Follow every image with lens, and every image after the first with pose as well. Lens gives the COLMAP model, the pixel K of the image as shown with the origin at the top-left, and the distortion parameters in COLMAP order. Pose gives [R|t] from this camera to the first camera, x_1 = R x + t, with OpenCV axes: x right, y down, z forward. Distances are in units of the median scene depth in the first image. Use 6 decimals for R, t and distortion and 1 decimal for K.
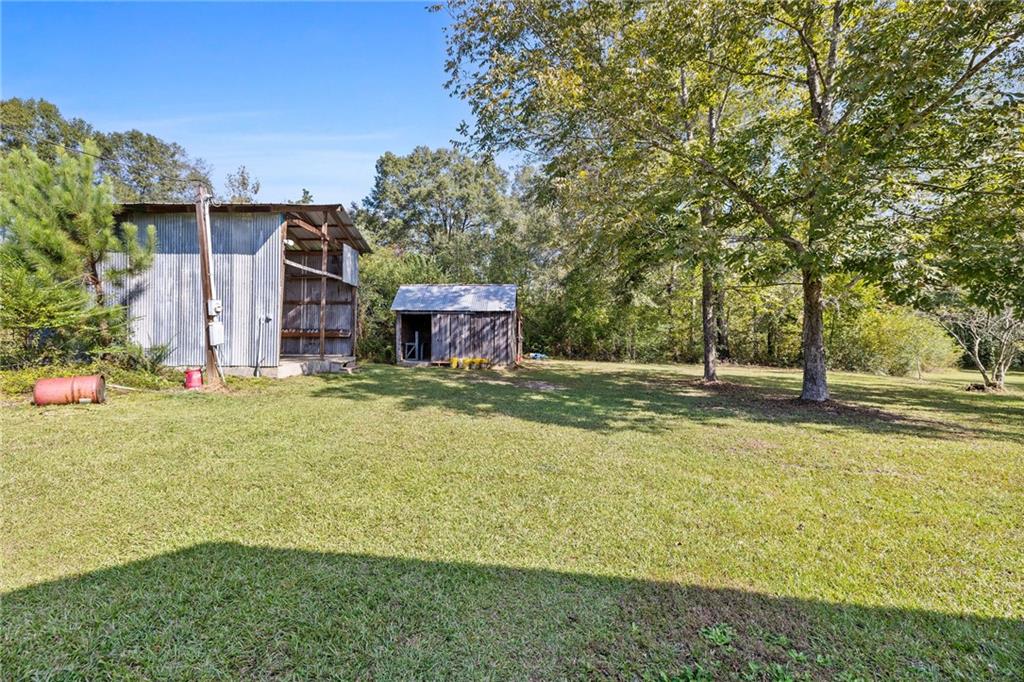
lens RADIAL K [[434.6, 0, 511.6], [0, 434.6, 337.3], [0, 0, 1]] dist [0.001104, 0.000141]
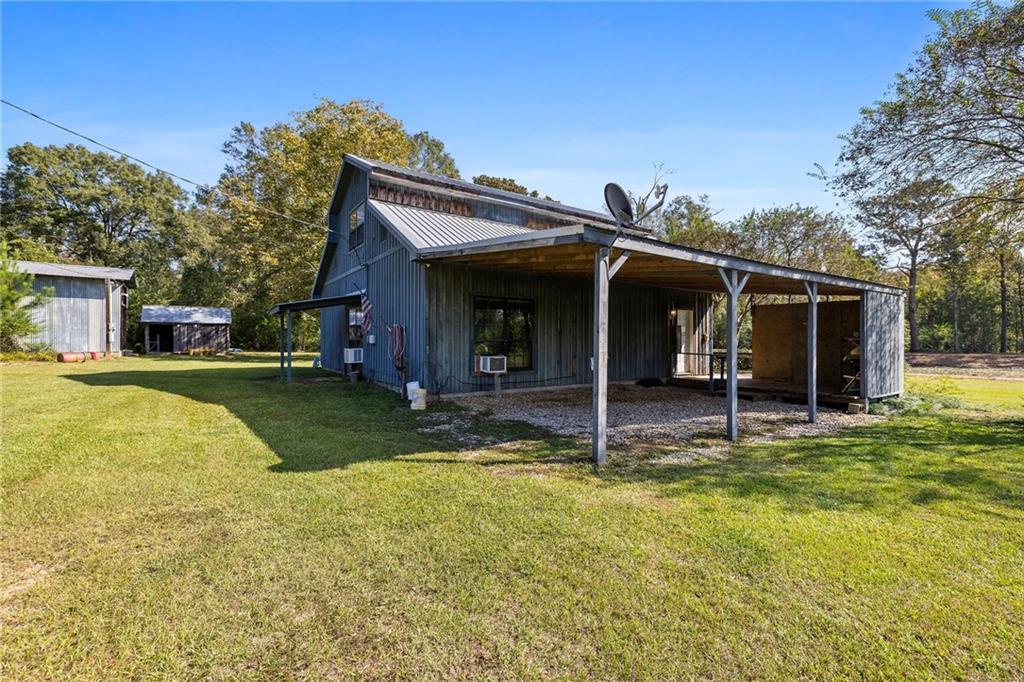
lens RADIAL K [[434.6, 0, 511.1], [0, 434.6, 337.1], [0, 0, 1]] dist [0.001104, 0.000141]
pose [[0.768643, -0.008592, 0.639620, -0.257380], [0.008347, 0.999959, 0.003401, 0.001948], [-0.639623, 0.002725, 0.768684, -1.181361]]
